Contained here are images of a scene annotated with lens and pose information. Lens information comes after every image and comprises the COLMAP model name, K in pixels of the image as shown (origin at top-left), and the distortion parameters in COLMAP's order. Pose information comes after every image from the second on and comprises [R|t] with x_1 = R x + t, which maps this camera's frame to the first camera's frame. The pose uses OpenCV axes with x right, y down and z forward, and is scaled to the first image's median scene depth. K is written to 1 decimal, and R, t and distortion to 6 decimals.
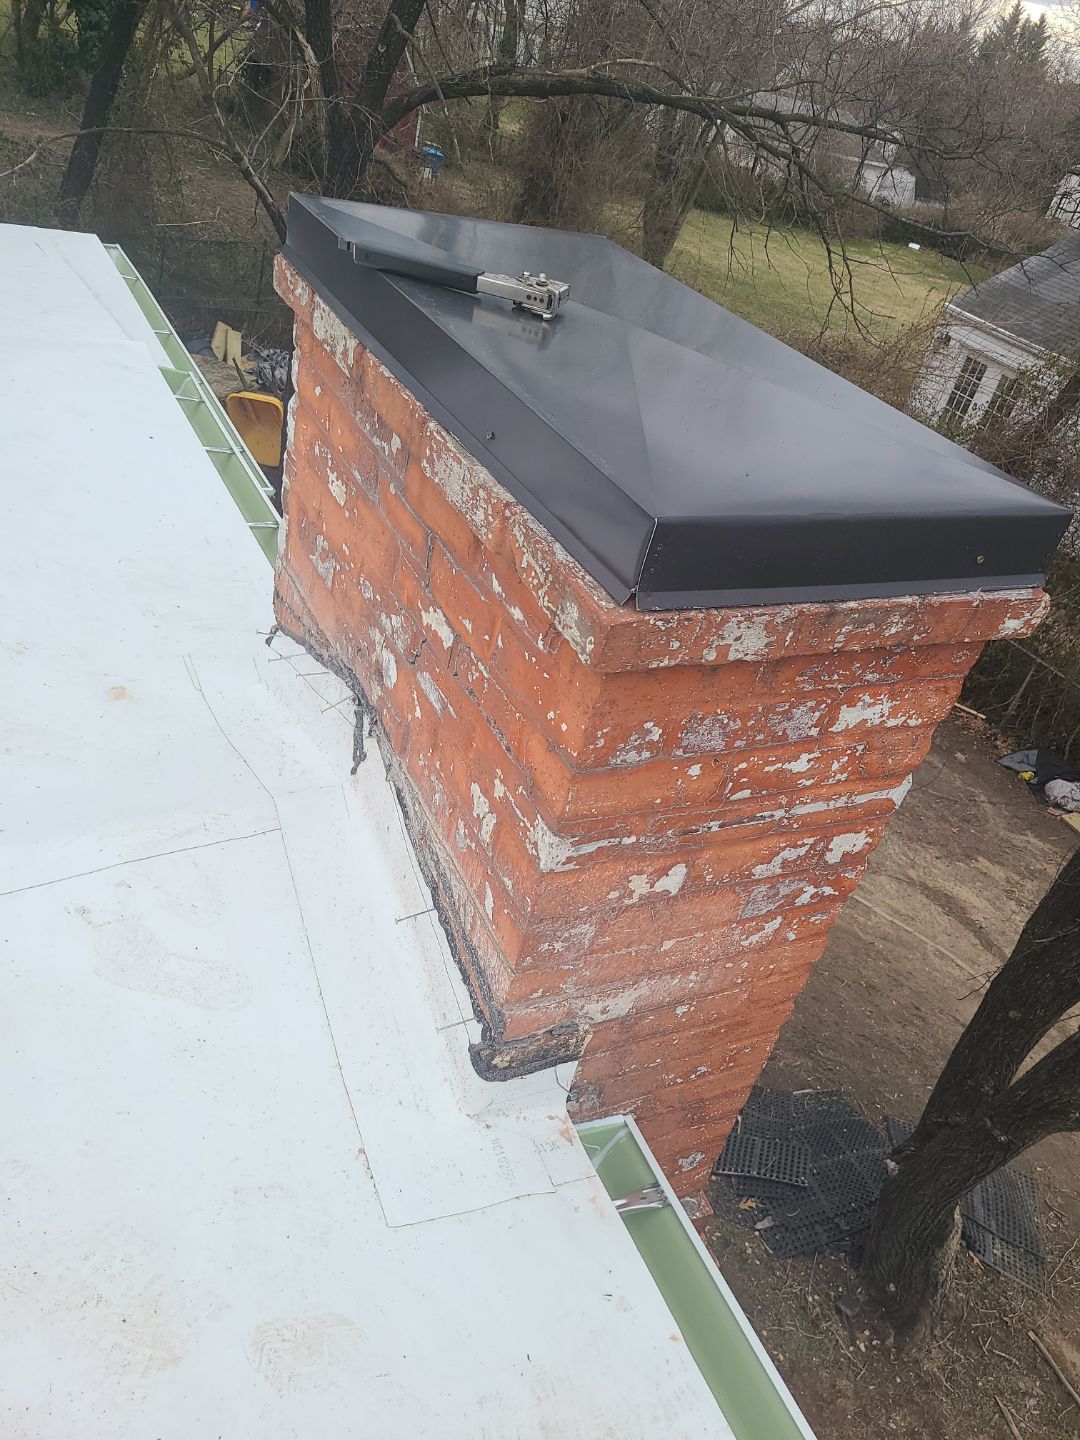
lens RADIAL K [[1083.3, 0, 591.0], [0, 1083.3, 722.1], [0, 0, 1]] dist [0.052115, -0.037652]
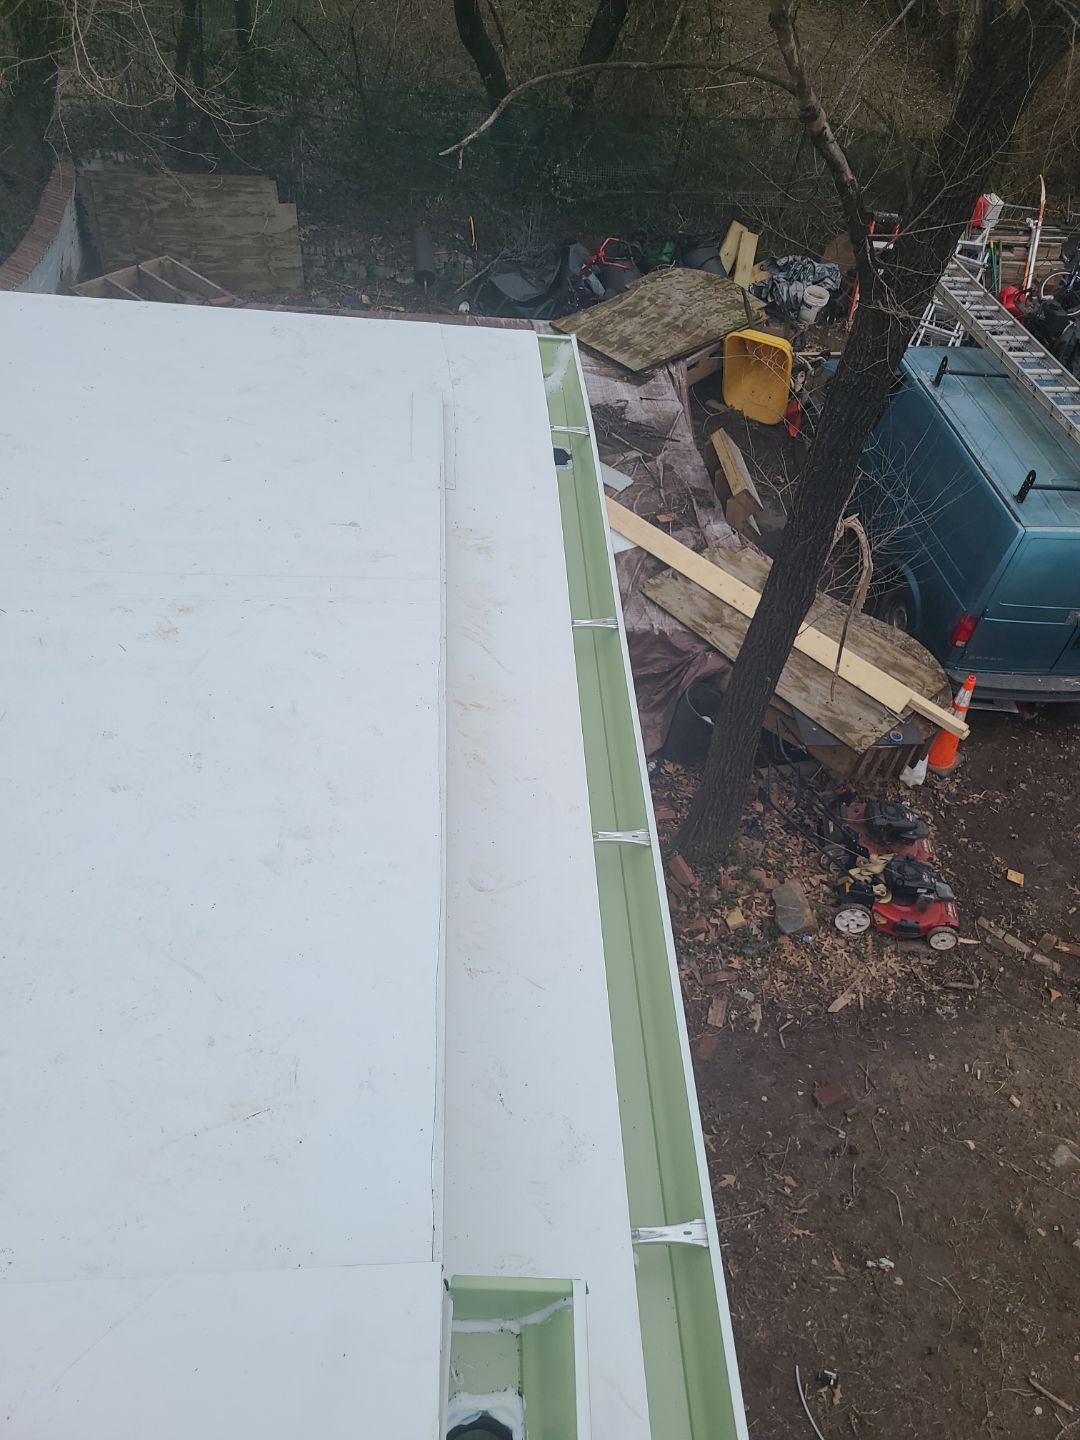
lens RADIAL K [[1083.3, 0, 591.0], [0, 1083.3, 722.1], [0, 0, 1]] dist [0.052115, -0.037652]
pose [[0.909928, 0.204829, -0.360660, -0.070377], [-0.150937, 0.973457, 0.172046, -0.130154], [0.386327, -0.102112, 0.916692, 0.184338]]
